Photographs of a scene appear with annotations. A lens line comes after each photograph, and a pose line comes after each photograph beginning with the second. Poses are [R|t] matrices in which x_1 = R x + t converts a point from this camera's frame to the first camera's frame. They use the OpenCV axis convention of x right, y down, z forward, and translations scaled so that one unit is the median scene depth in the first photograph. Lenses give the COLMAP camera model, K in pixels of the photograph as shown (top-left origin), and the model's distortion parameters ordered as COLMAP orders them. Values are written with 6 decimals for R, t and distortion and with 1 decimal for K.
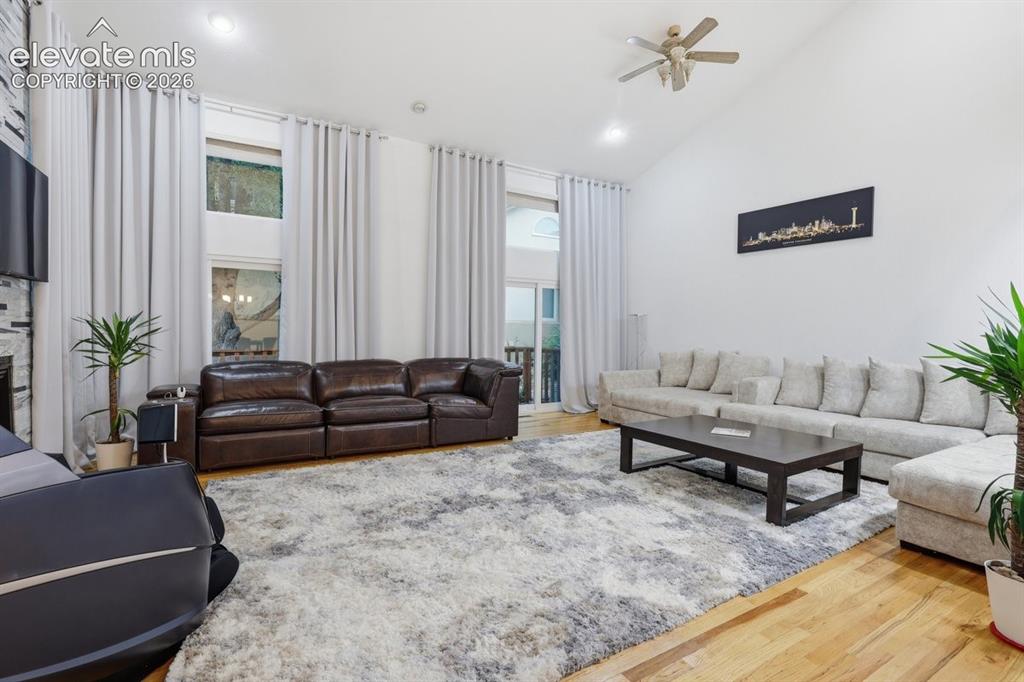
lens RADIAL K [[474.8, 0, 512.0], [0, 474.8, 341.0], [0, 0, 1]] dist [-0.048859, 0.019814]
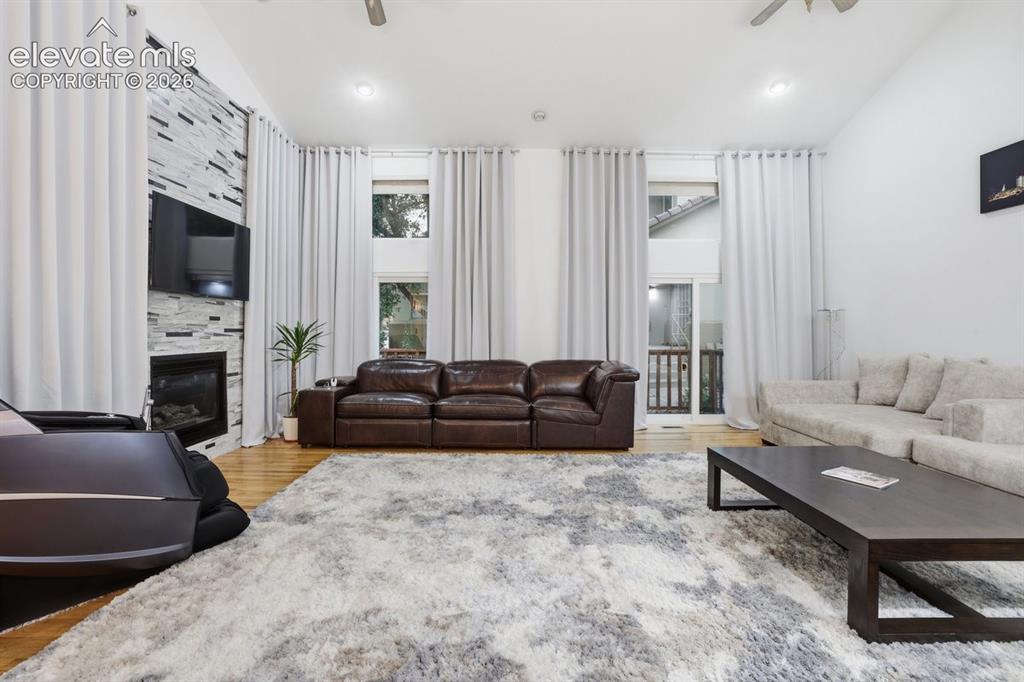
lens RADIAL K [[459.0, 0, 512.1], [0, 459.0, 328.8], [0, 0, 1]] dist [-0.045319, 0.018752]
pose [[0.861009, -0.013223, -0.508417, 0.342846], [-0.002707, 0.999529, -0.030580, 0.000585], [0.508582, 0.027706, 0.860568, 0.166203]]
